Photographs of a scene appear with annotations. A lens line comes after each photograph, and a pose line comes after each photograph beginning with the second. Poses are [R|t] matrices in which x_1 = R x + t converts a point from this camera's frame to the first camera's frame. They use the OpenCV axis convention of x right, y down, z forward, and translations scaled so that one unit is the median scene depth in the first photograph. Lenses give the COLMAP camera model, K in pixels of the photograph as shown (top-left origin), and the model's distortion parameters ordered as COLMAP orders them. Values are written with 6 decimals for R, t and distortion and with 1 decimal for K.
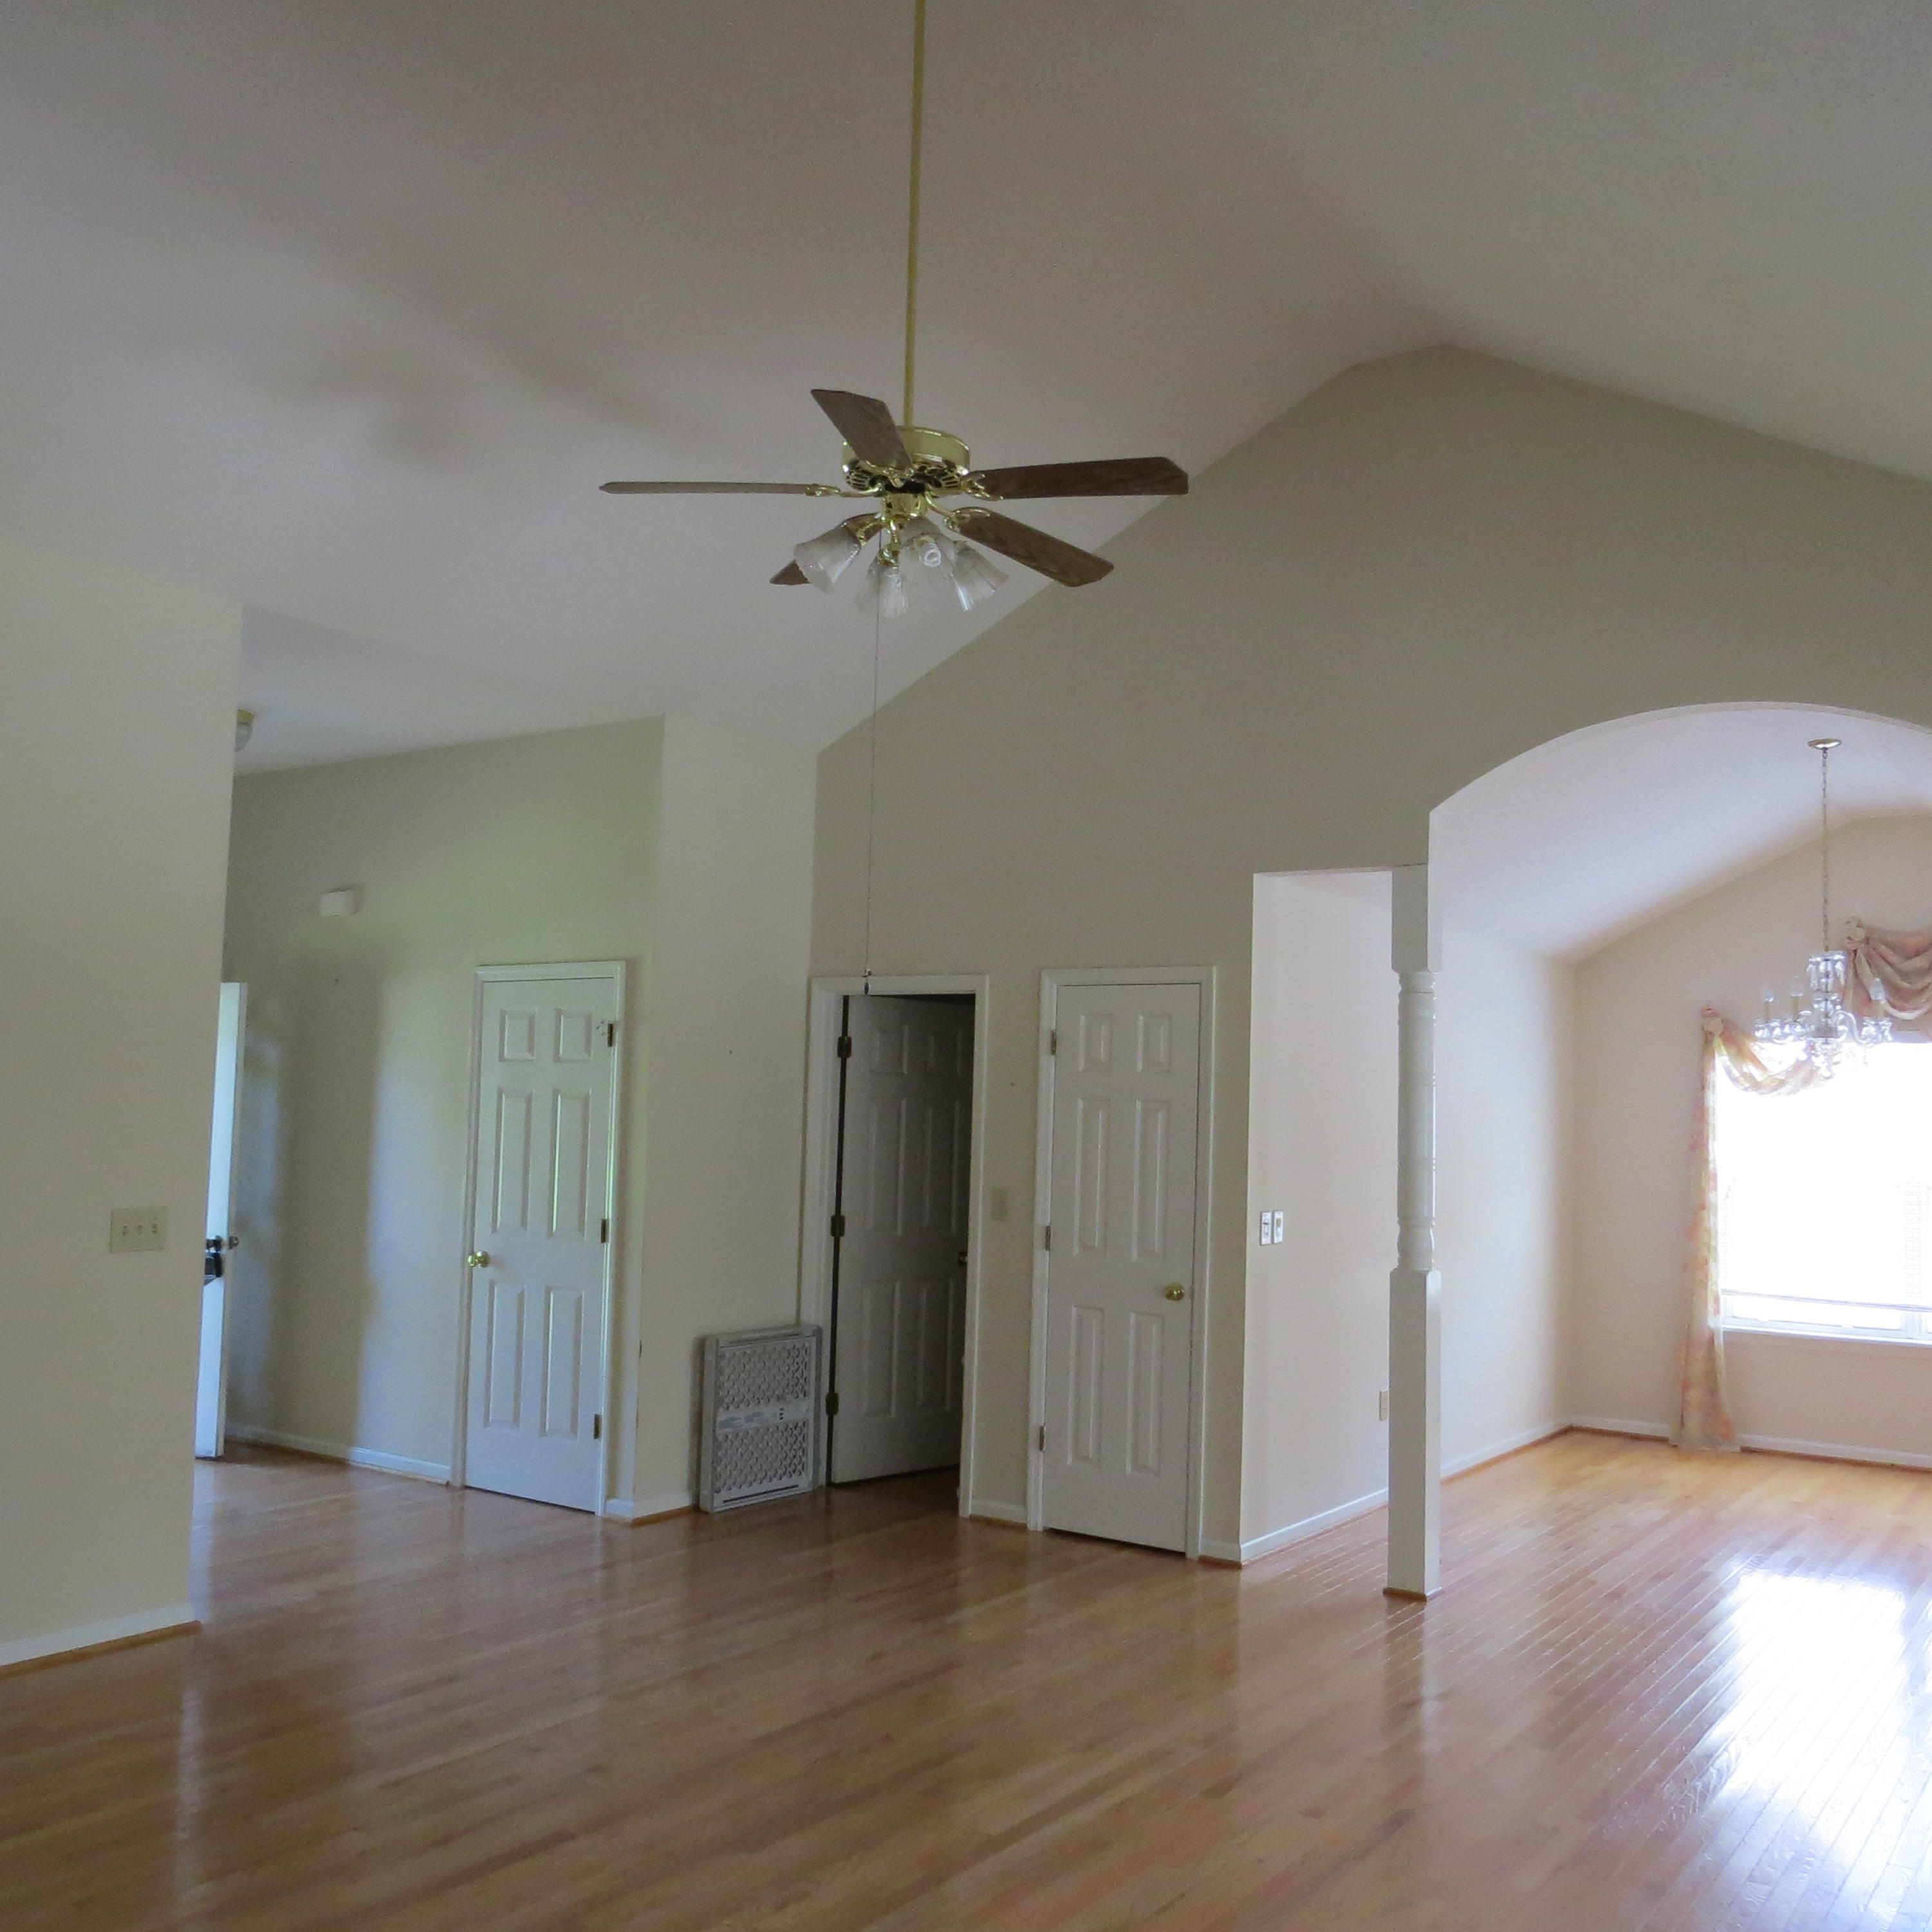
lens RADIAL K [[1832.5, 0, 966.2], [0, 1832.5, 955.6], [0, 0, 1]] dist [-0.034921, 0.025648]
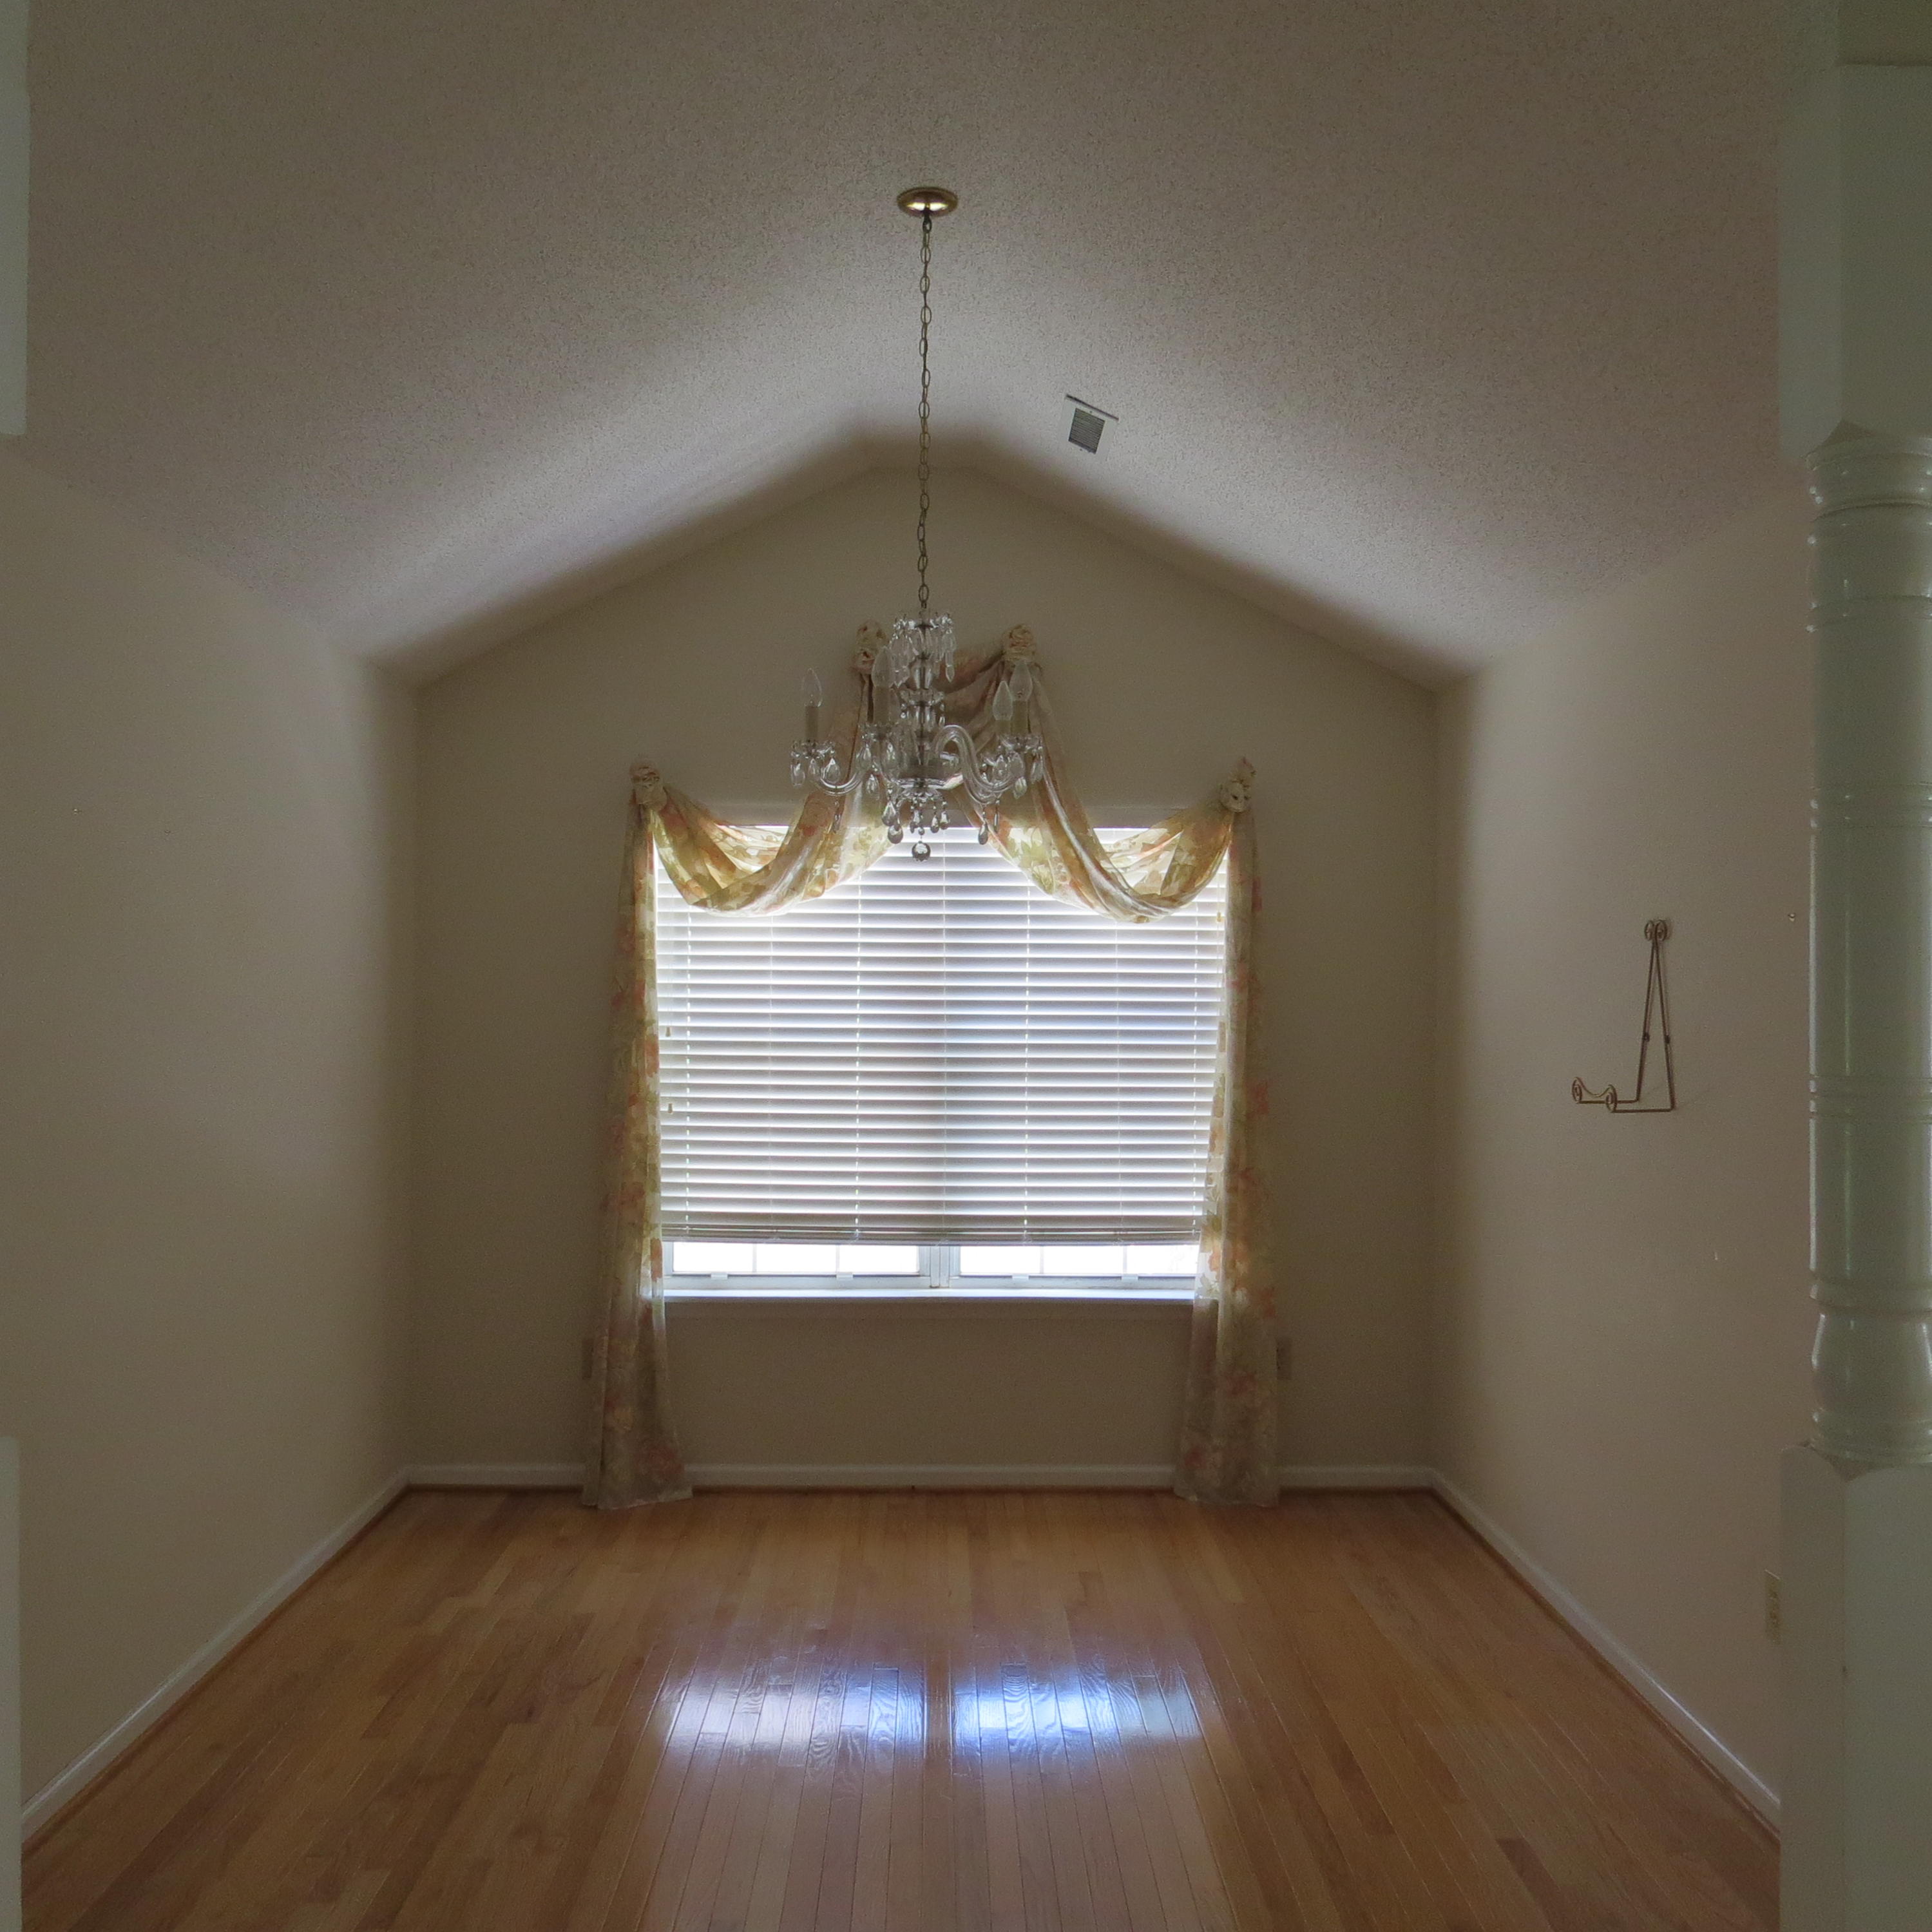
lens RADIAL K [[1832.5, 0, 966.2], [0, 1832.5, 955.6], [0, 0, 1]] dist [-0.034921, 0.025648]
pose [[0.808688, -0.022773, 0.587797, 0.143249], [-0.022336, 0.997341, 0.069371, 0.047400], [-0.587813, -0.069228, 0.806029, 0.461765]]
